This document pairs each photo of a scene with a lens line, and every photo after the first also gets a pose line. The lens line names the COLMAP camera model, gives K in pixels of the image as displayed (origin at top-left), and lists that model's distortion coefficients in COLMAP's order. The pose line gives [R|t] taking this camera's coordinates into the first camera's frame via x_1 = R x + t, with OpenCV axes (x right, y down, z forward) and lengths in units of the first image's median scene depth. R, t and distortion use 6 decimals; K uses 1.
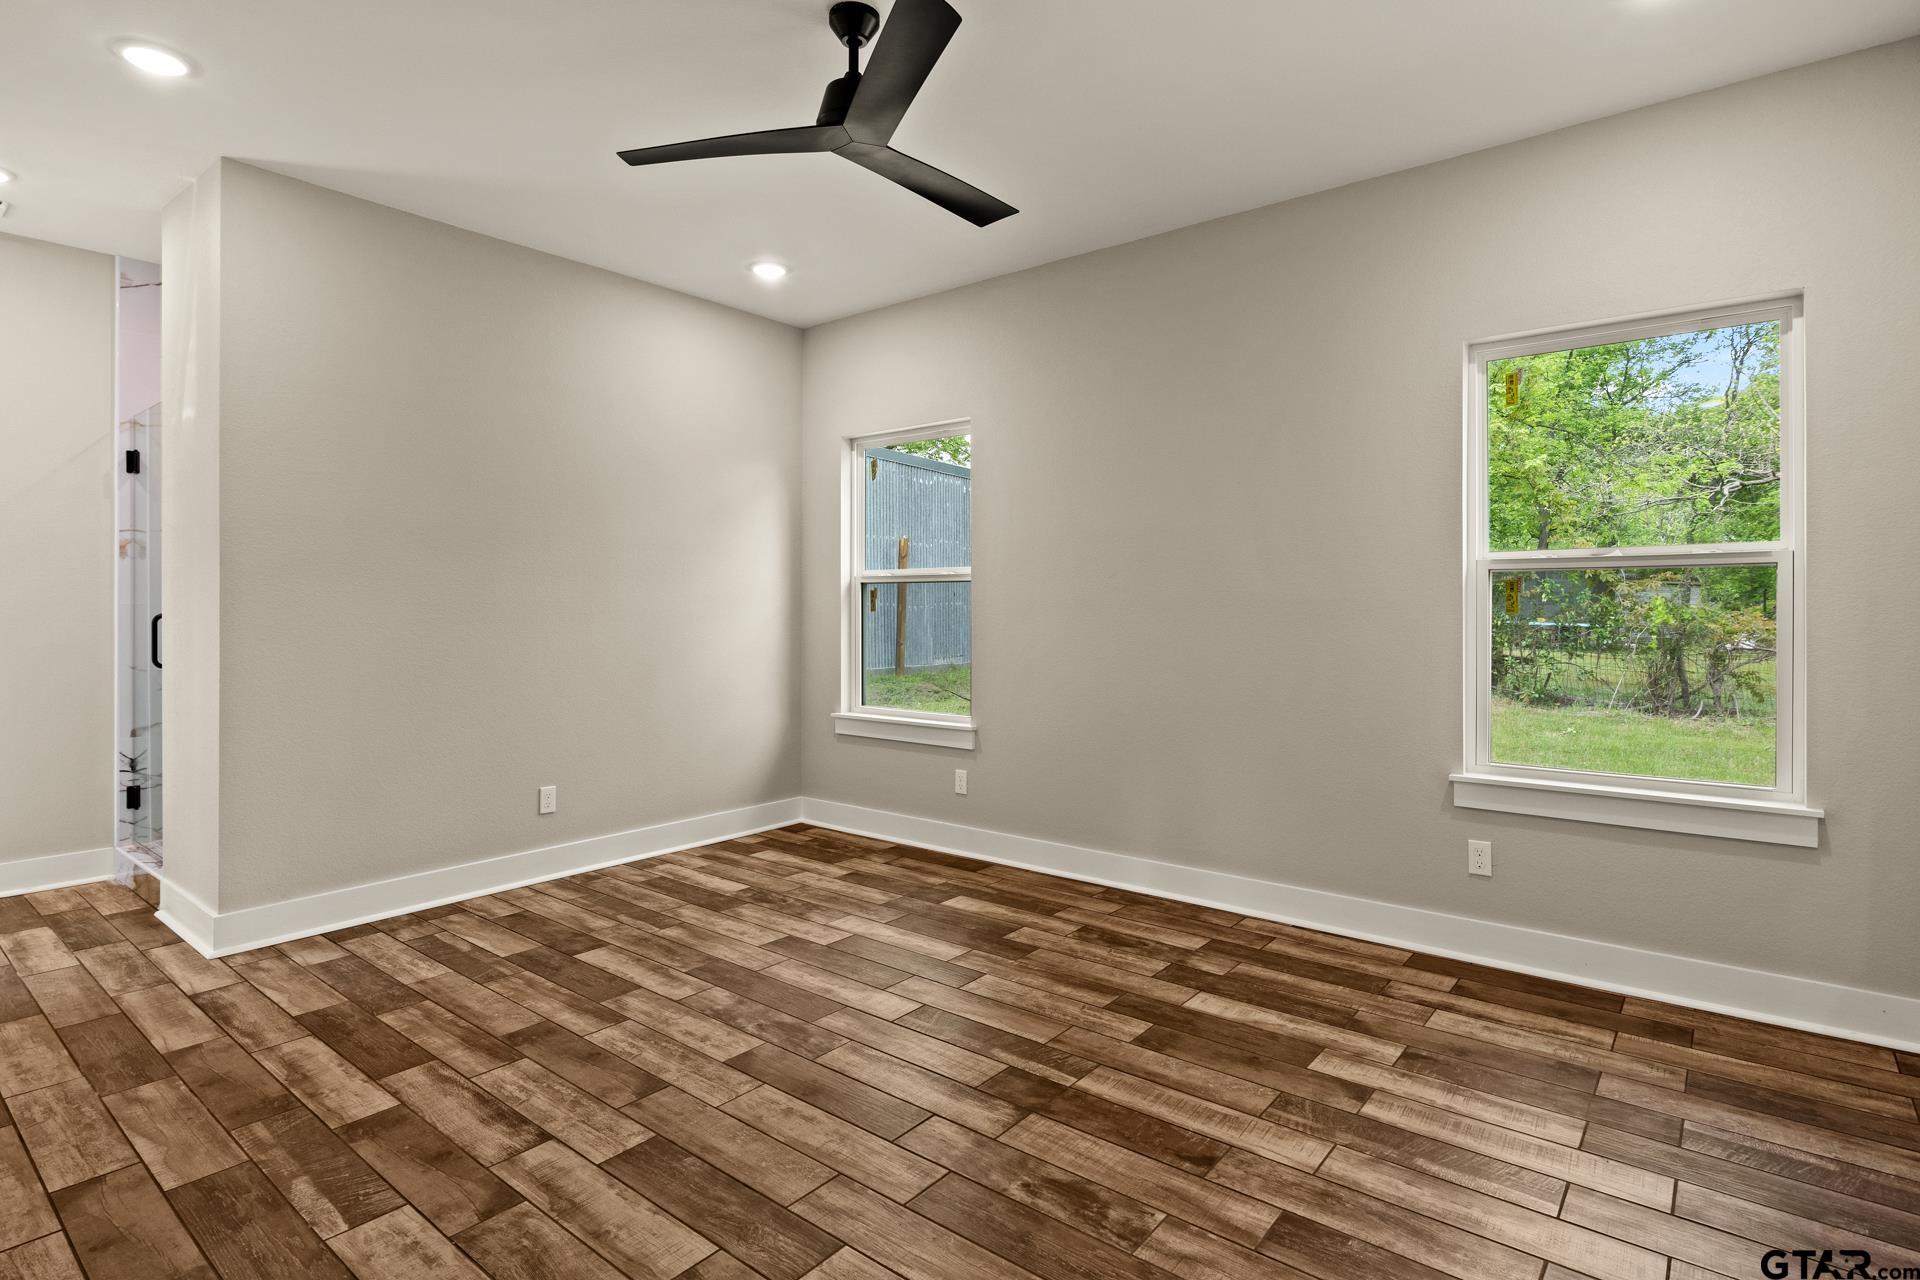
lens RADIAL K [[971.9, 0, 953.4], [0, 971.9, 612.9], [0, 0, 1]] dist [-0.016137, -0.000174]
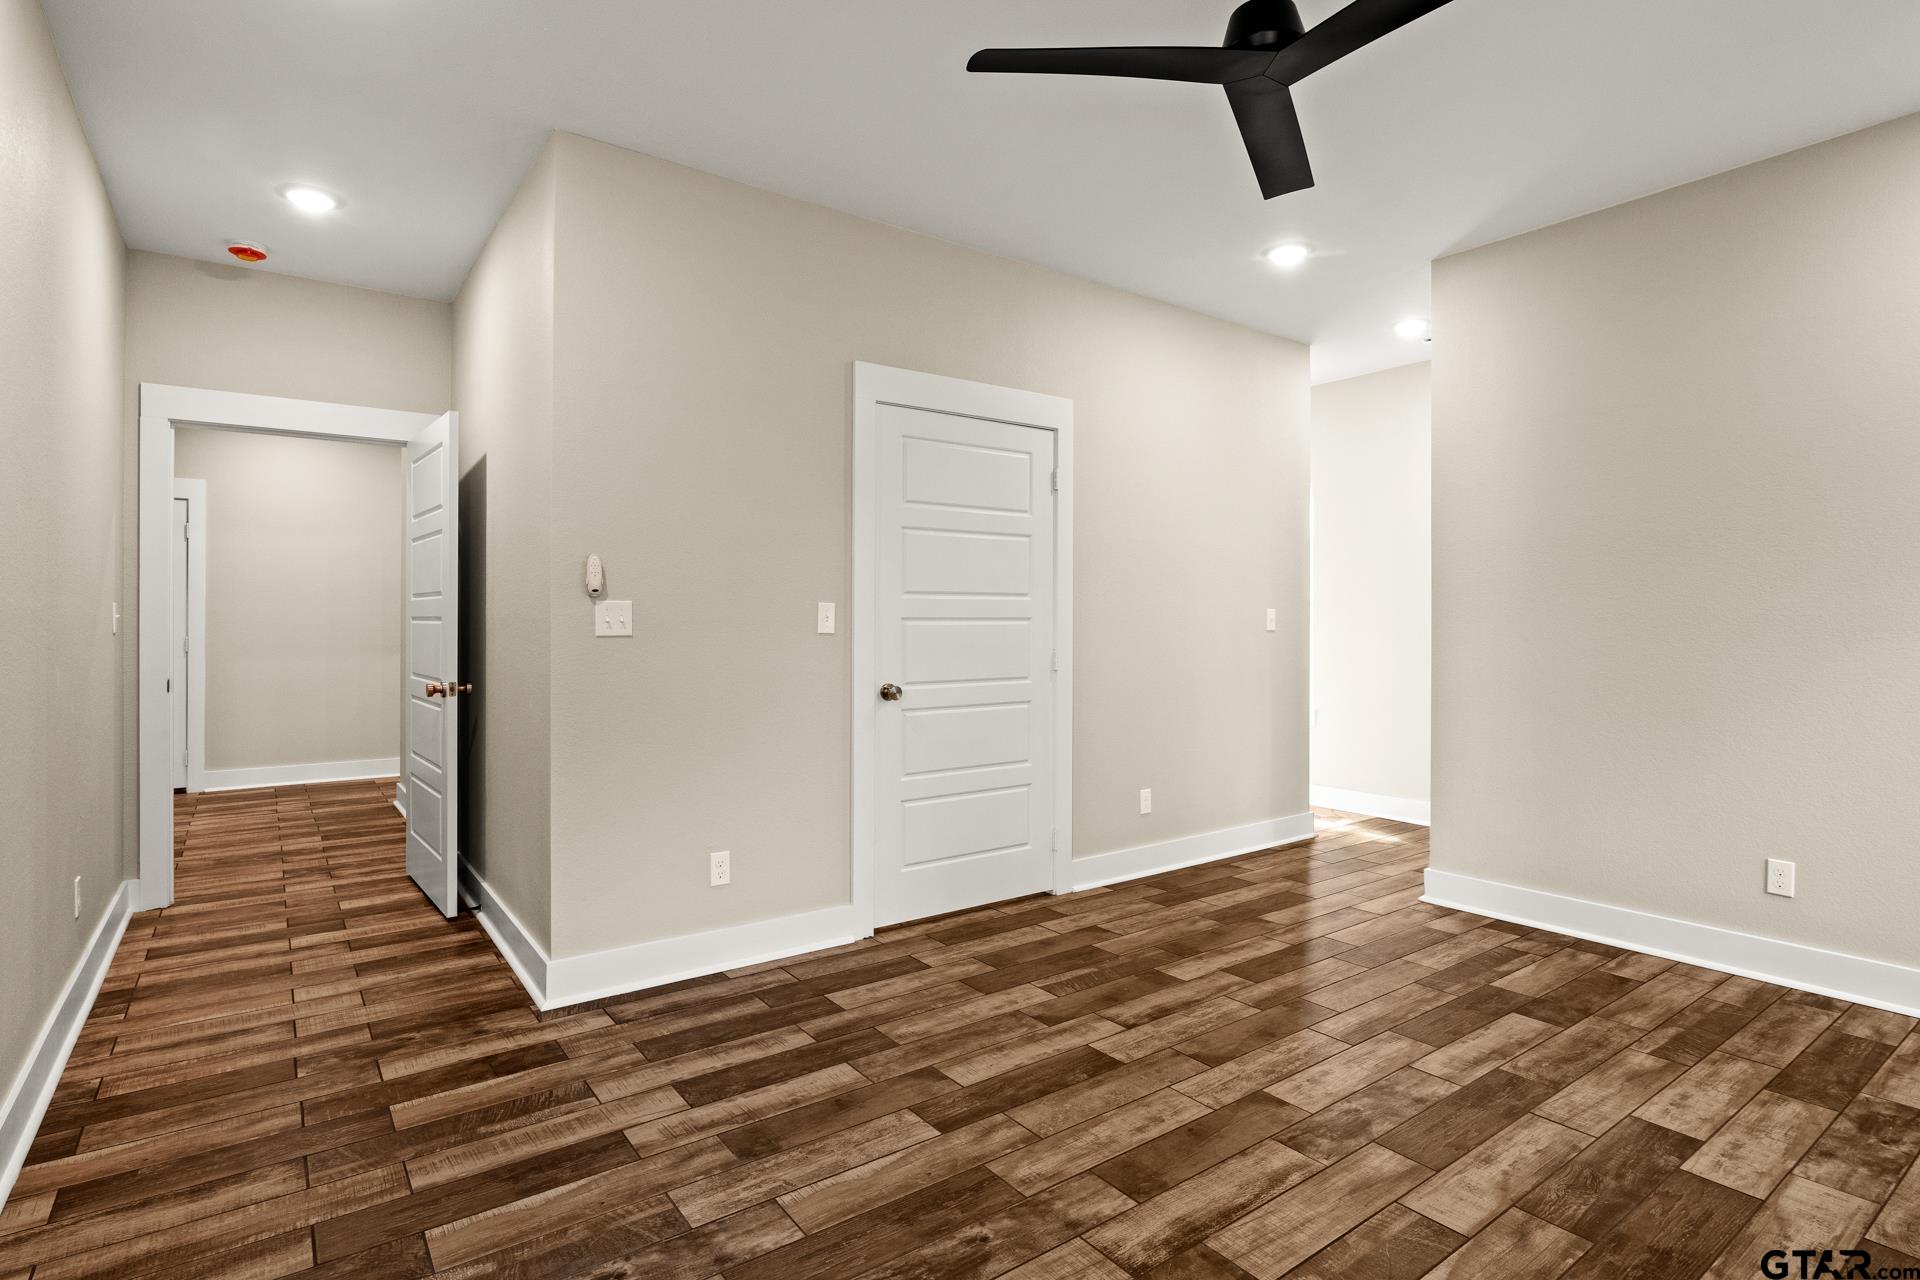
lens RADIAL K [[971.9, 0, 953.4], [0, 971.9, 612.9], [0, 0, 1]] dist [-0.016137, -0.000174]
pose [[-0.263607, -0.005377, -0.964615, 0.761115], [-0.009062, 0.999954, -0.003098, -0.005679], [0.964587, 0.007925, -0.263644, 0.937710]]
